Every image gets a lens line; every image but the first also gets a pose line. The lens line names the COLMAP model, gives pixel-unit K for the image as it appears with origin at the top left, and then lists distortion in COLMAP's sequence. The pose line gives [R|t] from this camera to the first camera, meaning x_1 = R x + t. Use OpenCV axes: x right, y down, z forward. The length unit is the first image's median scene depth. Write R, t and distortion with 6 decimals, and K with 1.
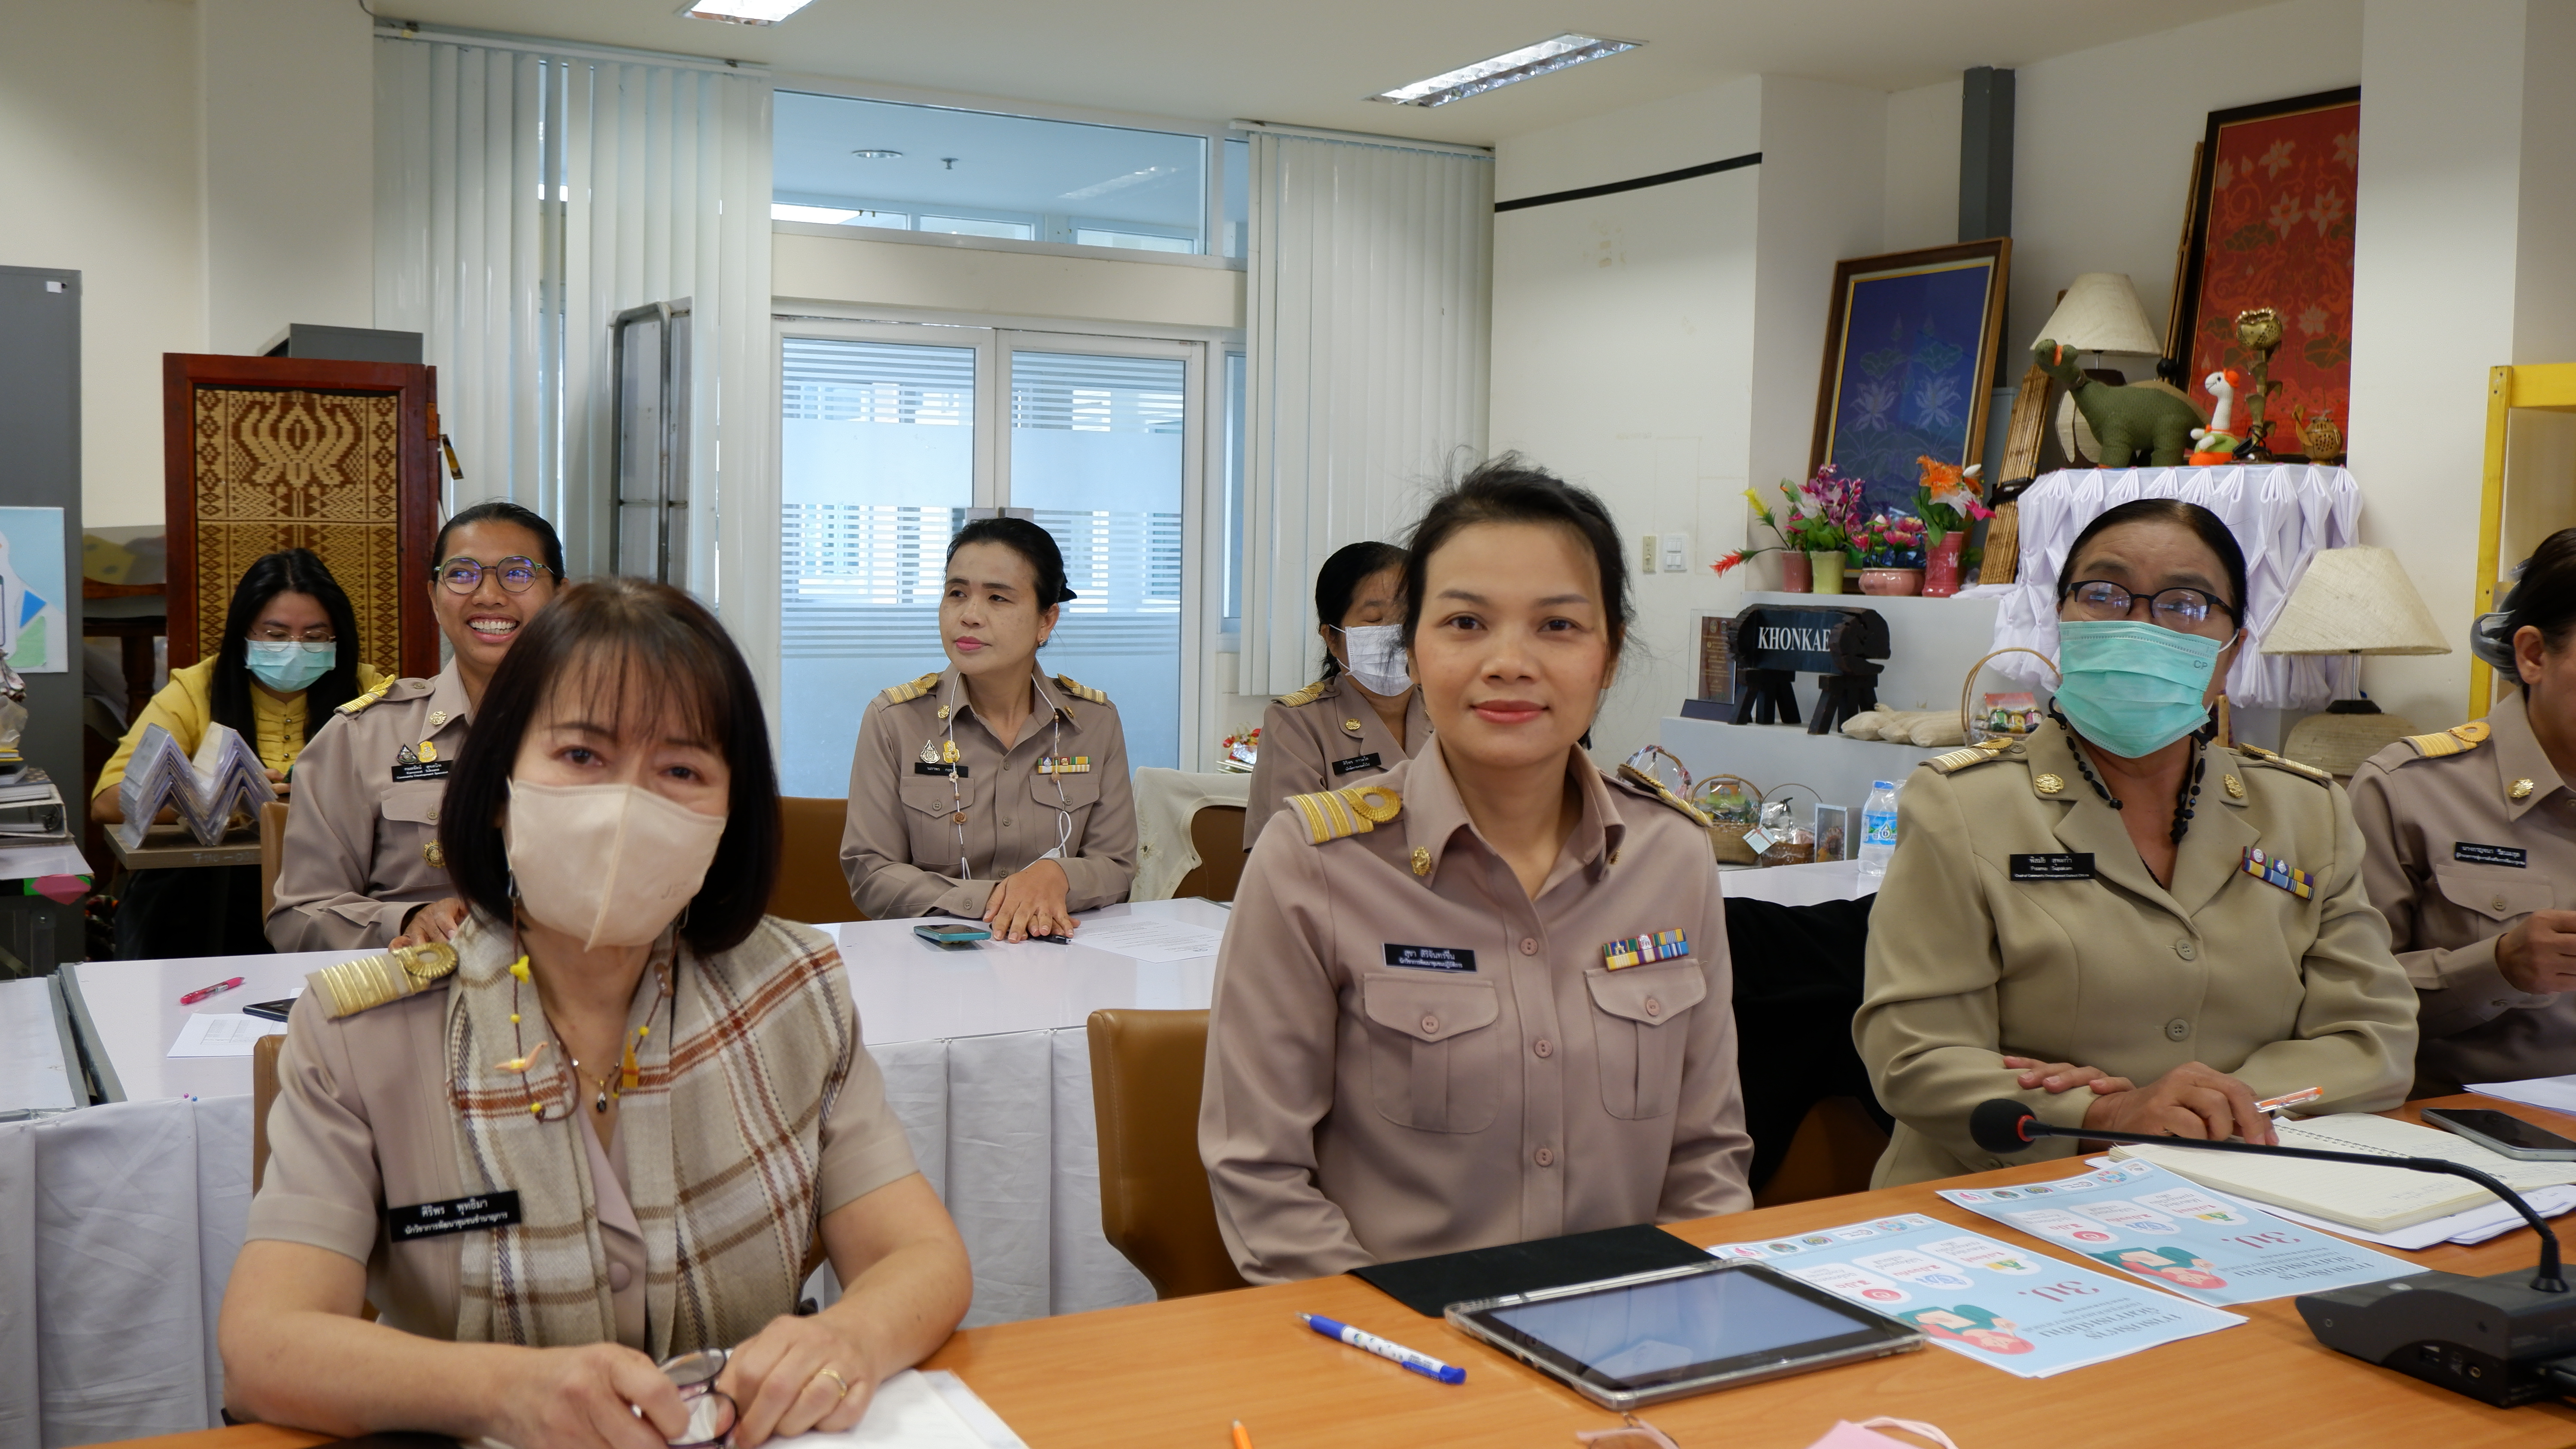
lens RADIAL K [[2318.6, 0, 1295.4], [0, 2318.6, 676.1], [0, 0, 1]] dist [-0.003326, 0.000032]
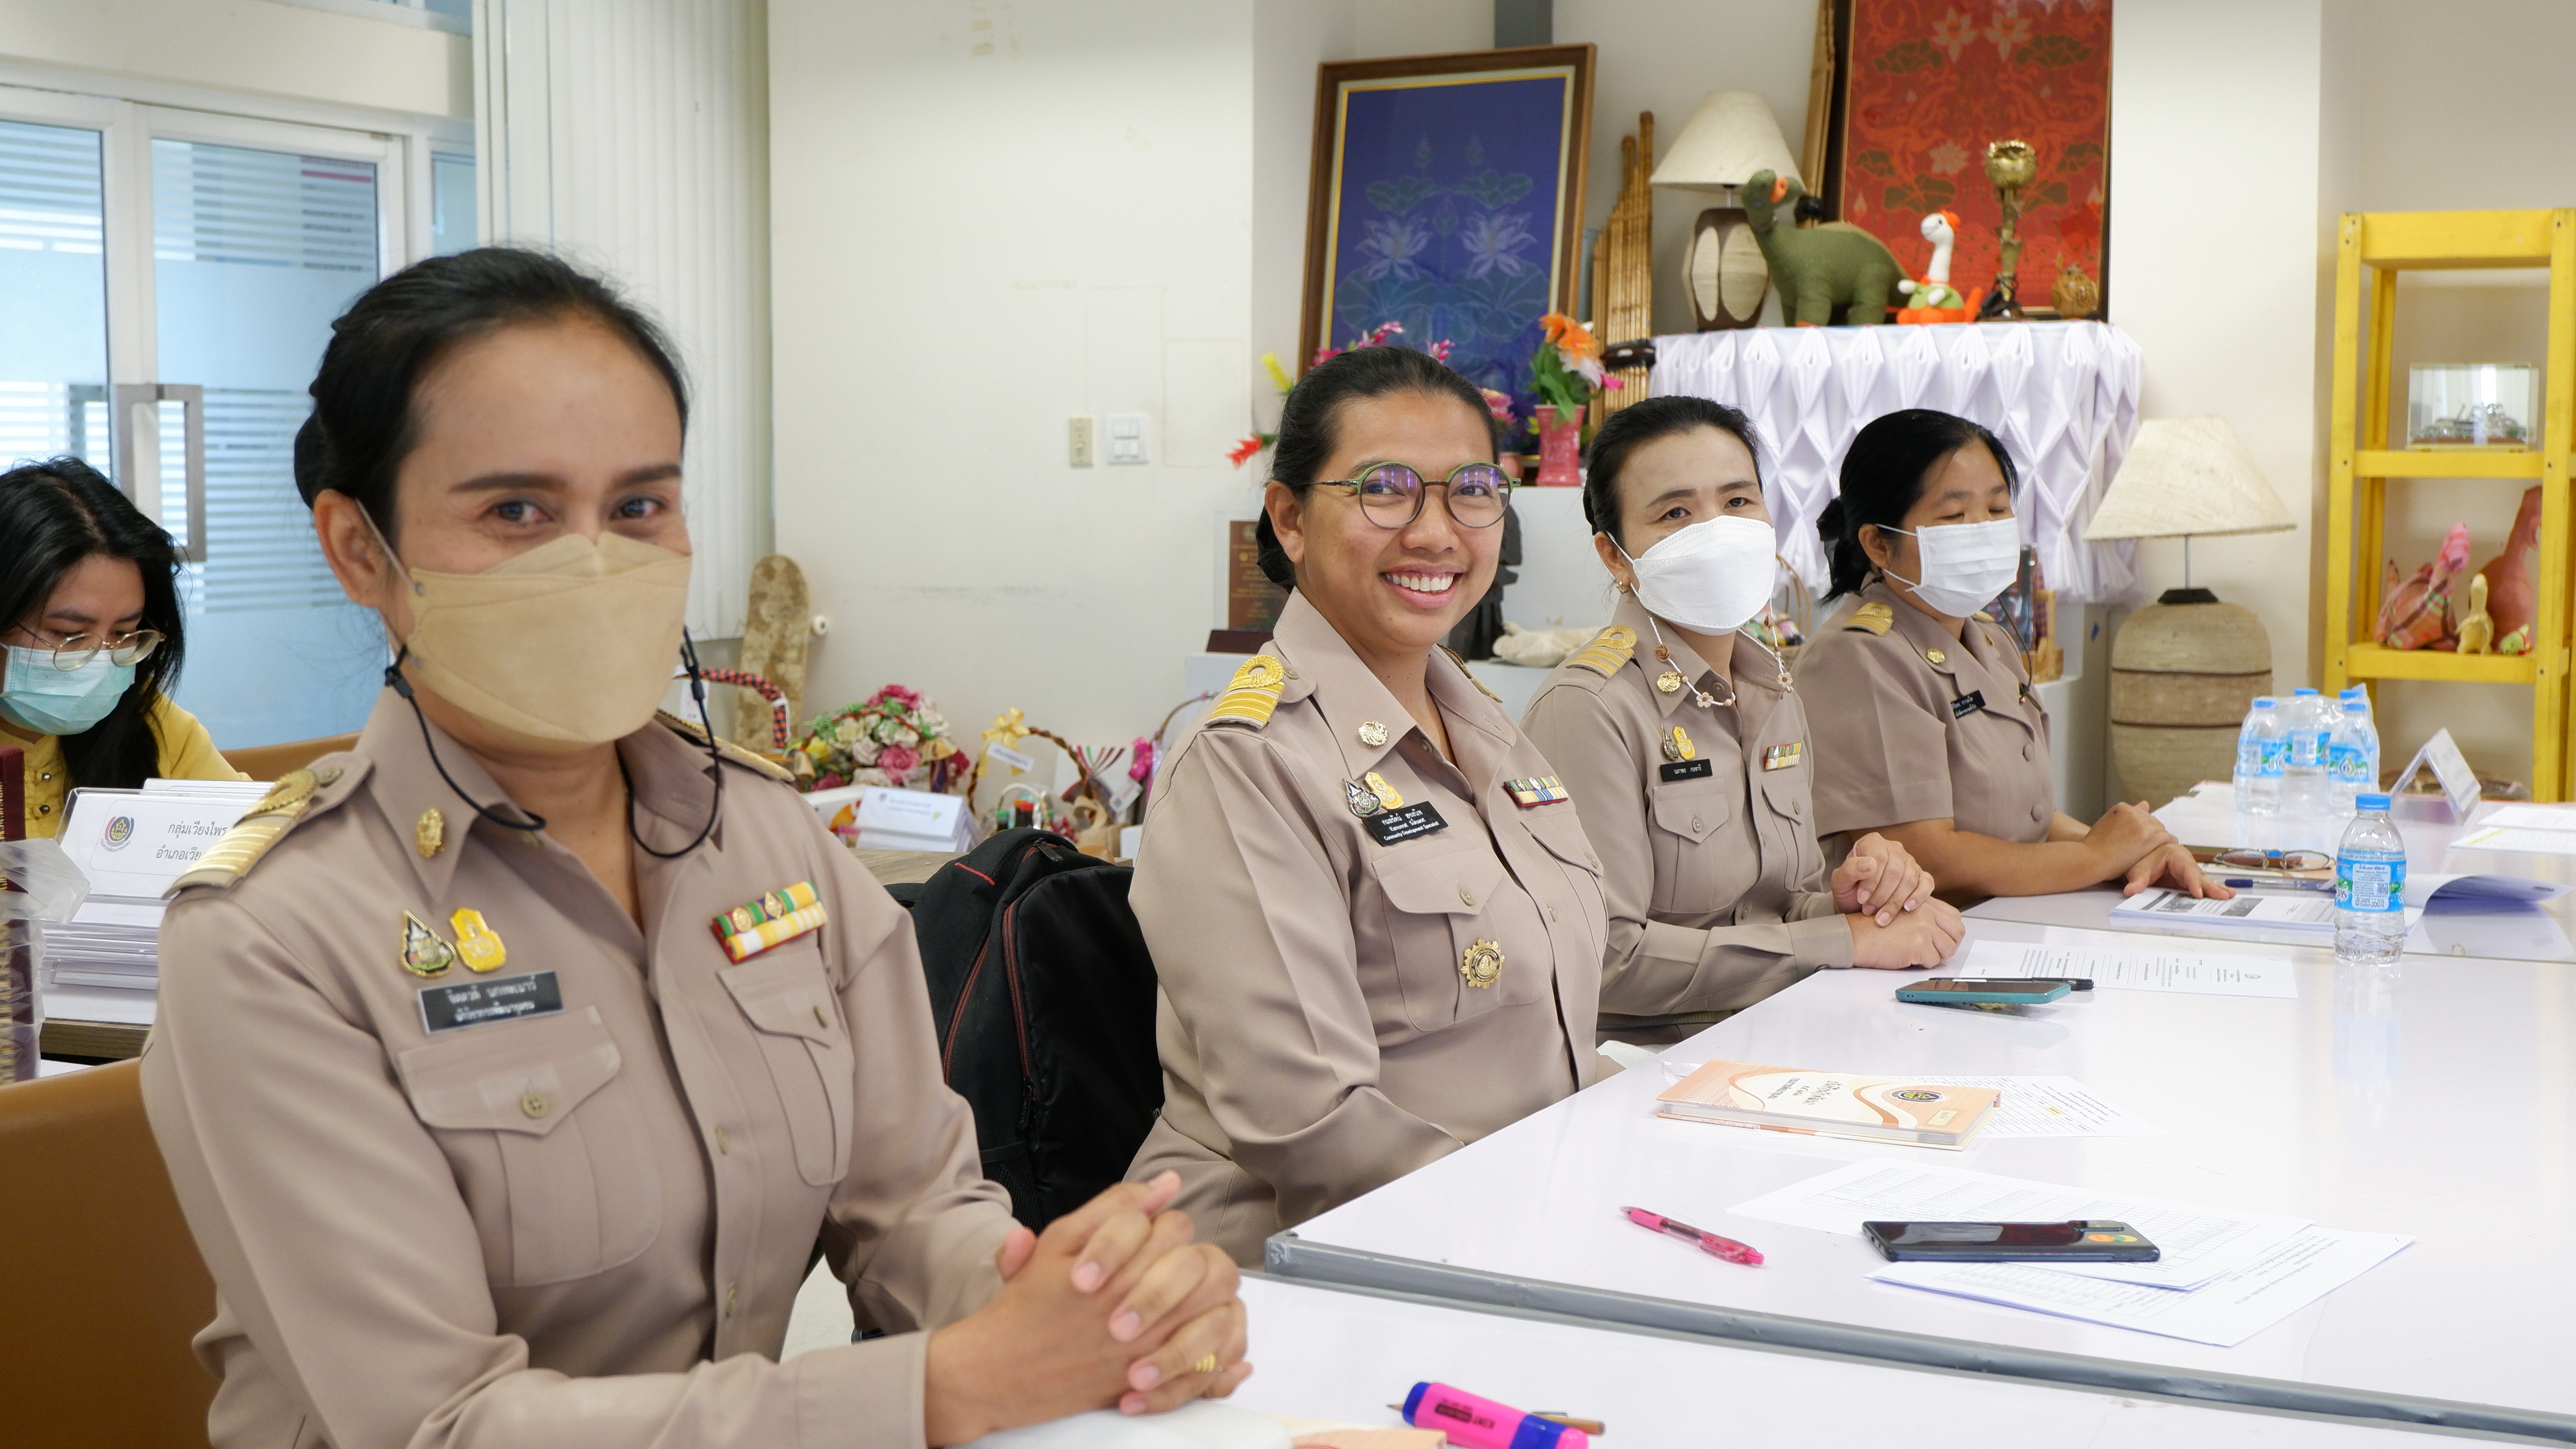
lens RADIAL K [[2816.9, 0, 1288.0], [0, 2816.9, 724.5], [0, 0, 1]] dist [0.005690, -0.002432]
pose [[0.853464, -0.068809, 0.516590, -0.320001], [0.044514, 0.997248, 0.059289, -0.013979], [-0.519248, -0.027606, 0.854178, 0.205872]]
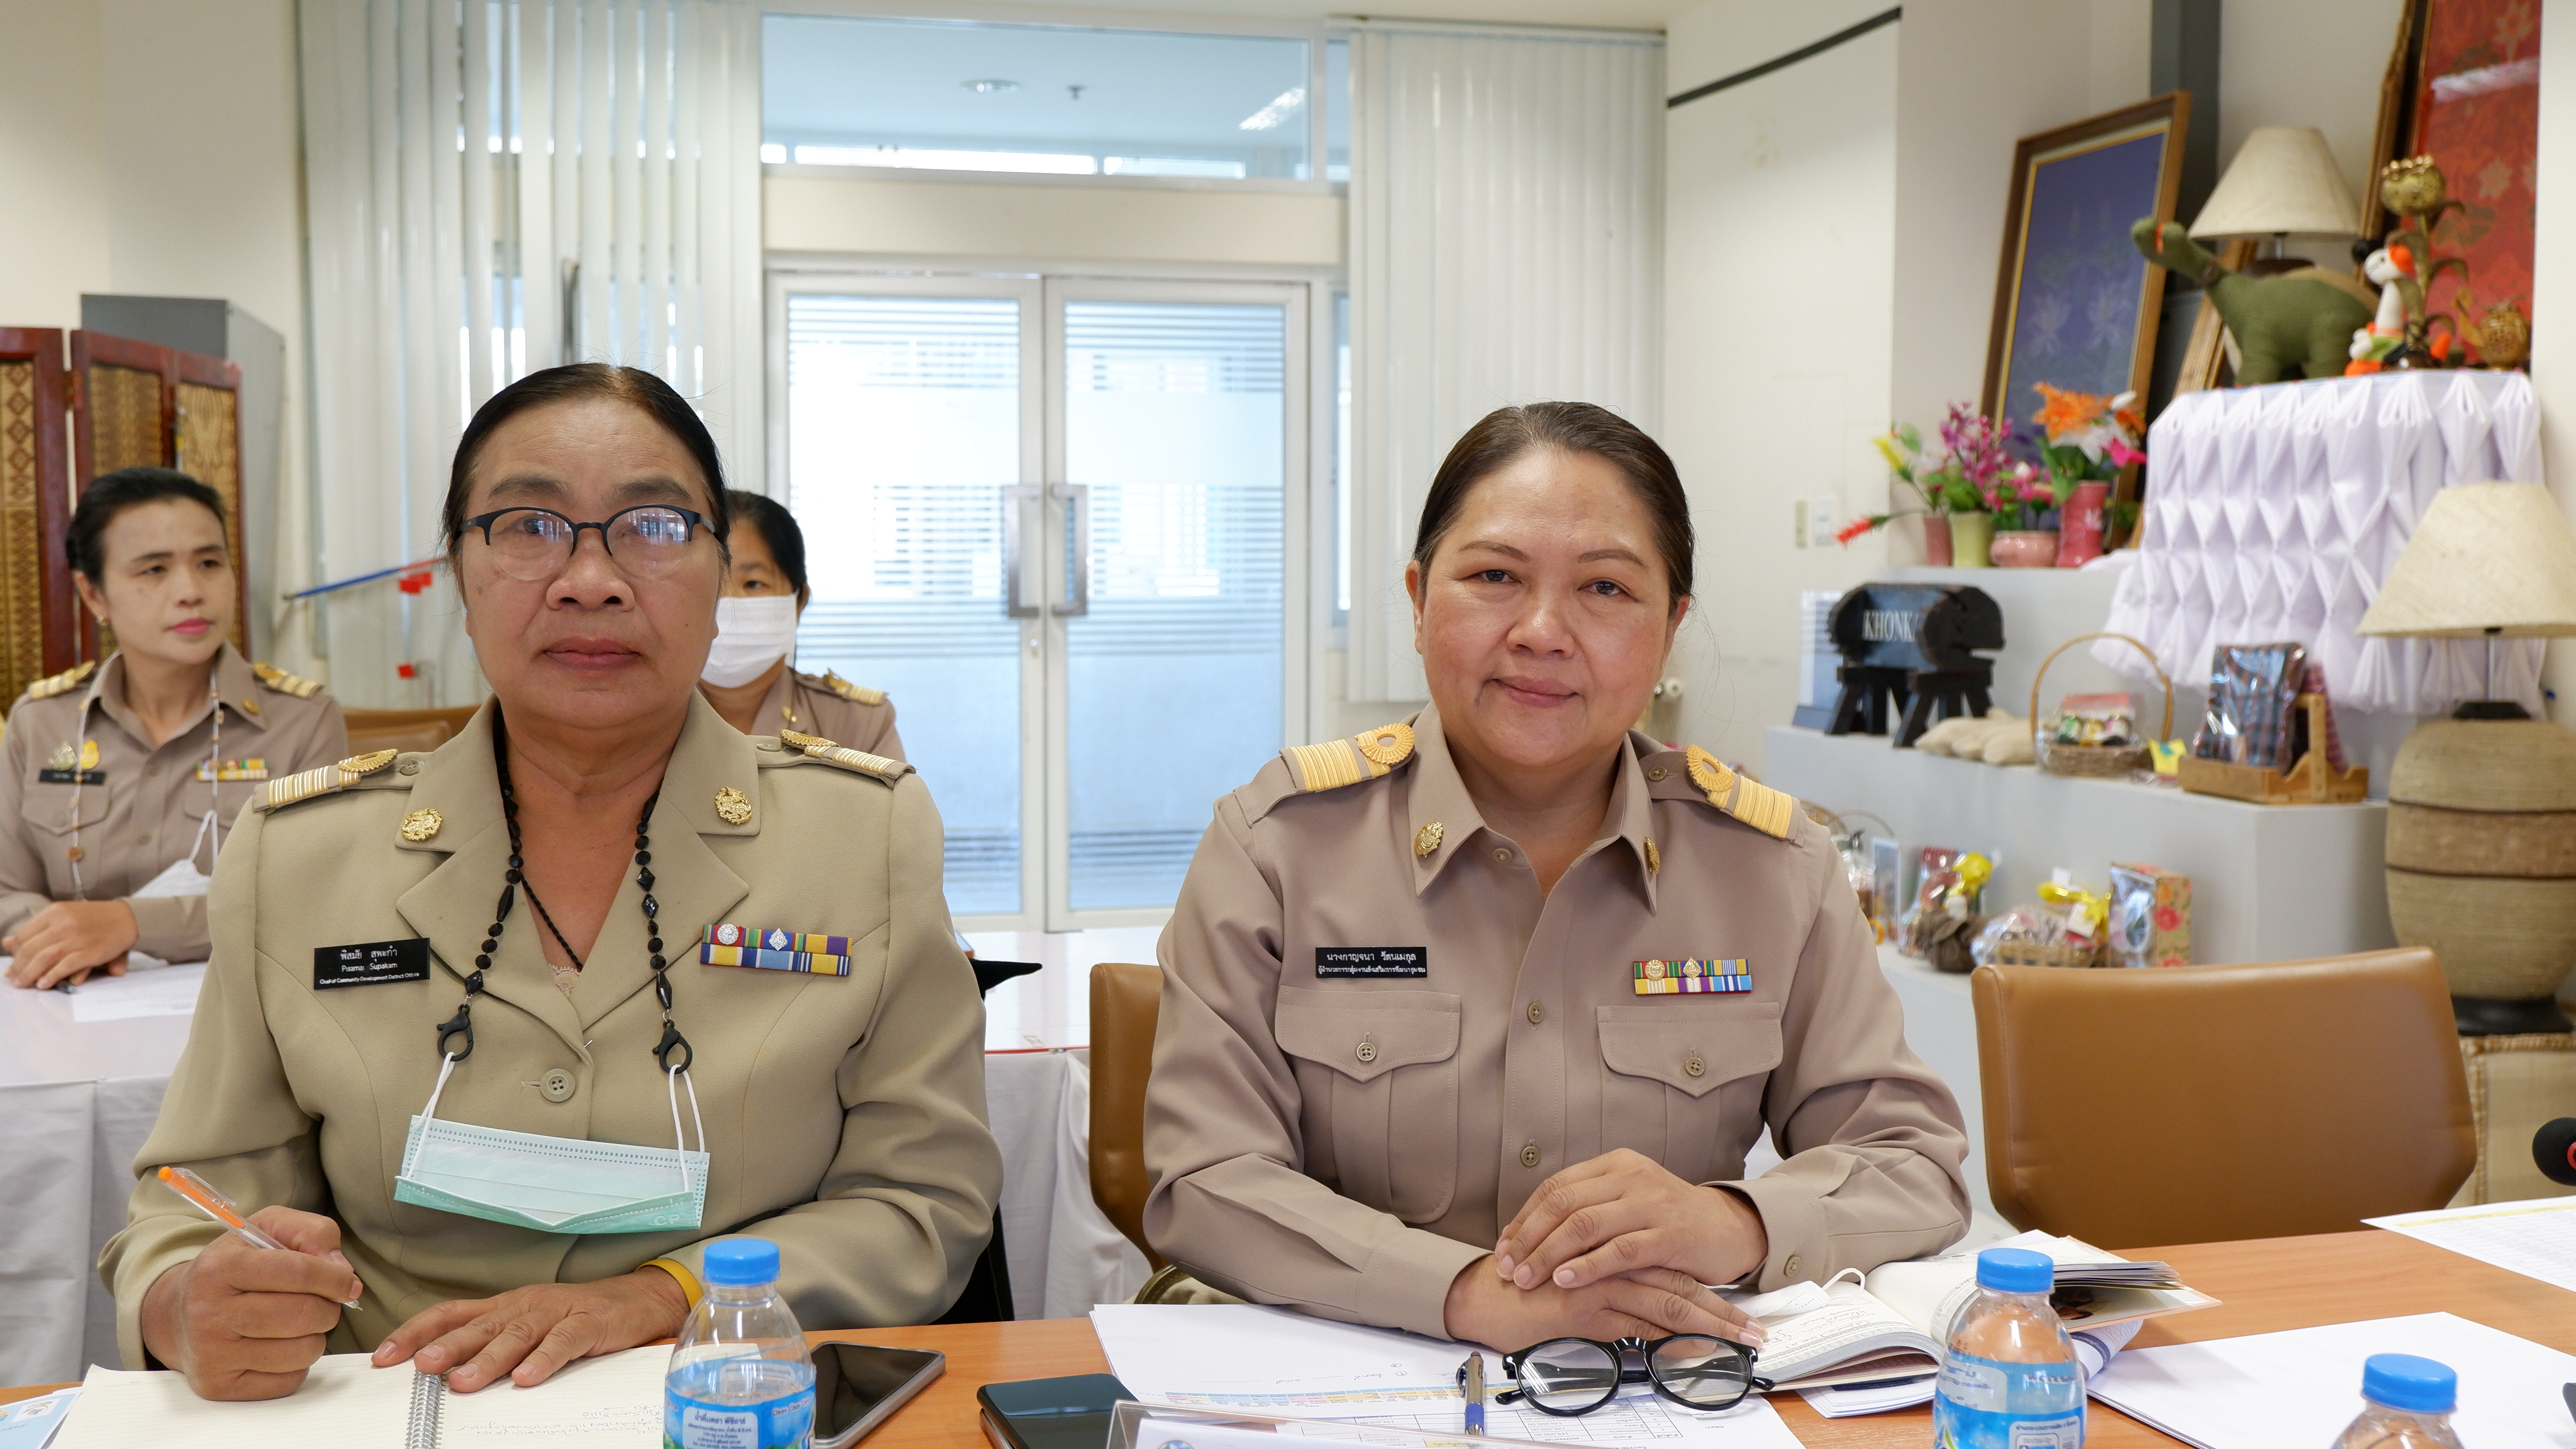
lens RADIAL K [[2508.3, 0, 1288.0], [0, 2508.3, 724.5], [0, 0, 1]] dist [-0.005384, -0.003339]
pose [[0.965958, 0.002099, -0.258689, 0.241792], [0.002237, 0.999862, 0.016465, 0.002924], [0.258688, -0.016484, 0.965820, 0.137171]]
